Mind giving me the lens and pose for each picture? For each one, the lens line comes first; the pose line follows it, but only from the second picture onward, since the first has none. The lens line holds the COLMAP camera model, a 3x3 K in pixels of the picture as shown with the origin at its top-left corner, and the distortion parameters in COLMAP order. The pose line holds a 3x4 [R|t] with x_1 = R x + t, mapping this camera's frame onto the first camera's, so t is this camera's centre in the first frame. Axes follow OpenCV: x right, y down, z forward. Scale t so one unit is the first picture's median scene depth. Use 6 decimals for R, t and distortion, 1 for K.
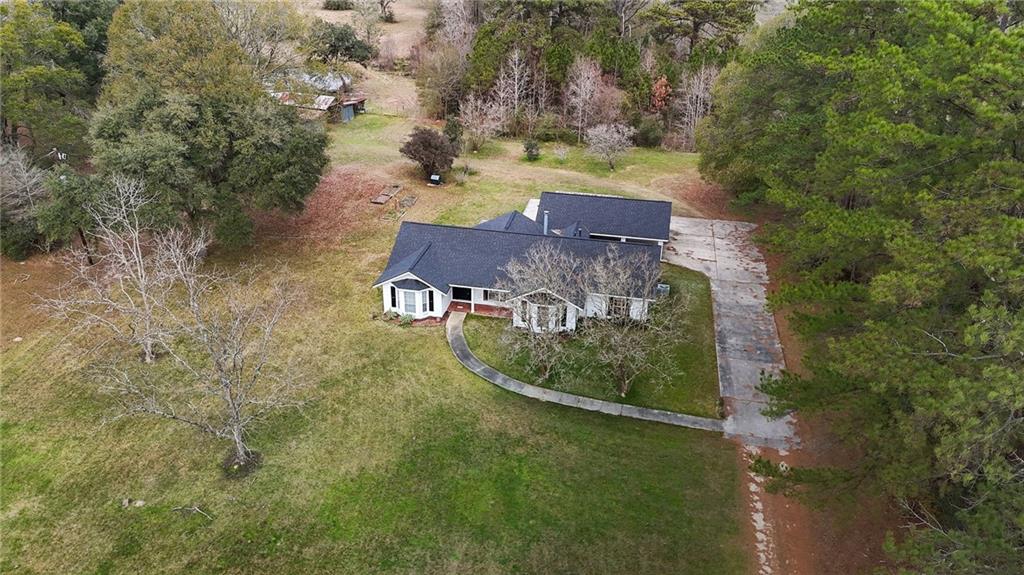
lens RADIAL K [[716.0, 0, 513.4], [0, 716.0, 287.9], [0, 0, 1]] dist [0.008107, 0.000598]
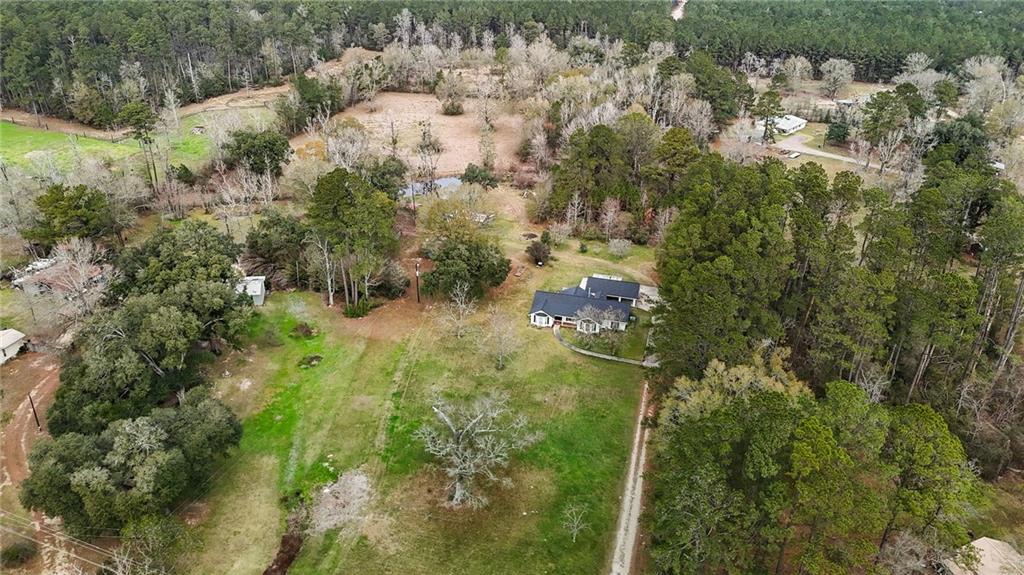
lens RADIAL K [[716.0, 0, 510.3], [0, 716.0, 286.0], [0, 0, 1]] dist [0.008107, 0.000598]
pose [[0.997830, 0.031006, -0.058084, -0.092435], [-0.031392, 0.999491, -0.005739, -0.087533], [0.057877, 0.007550, 0.998295, -1.644432]]
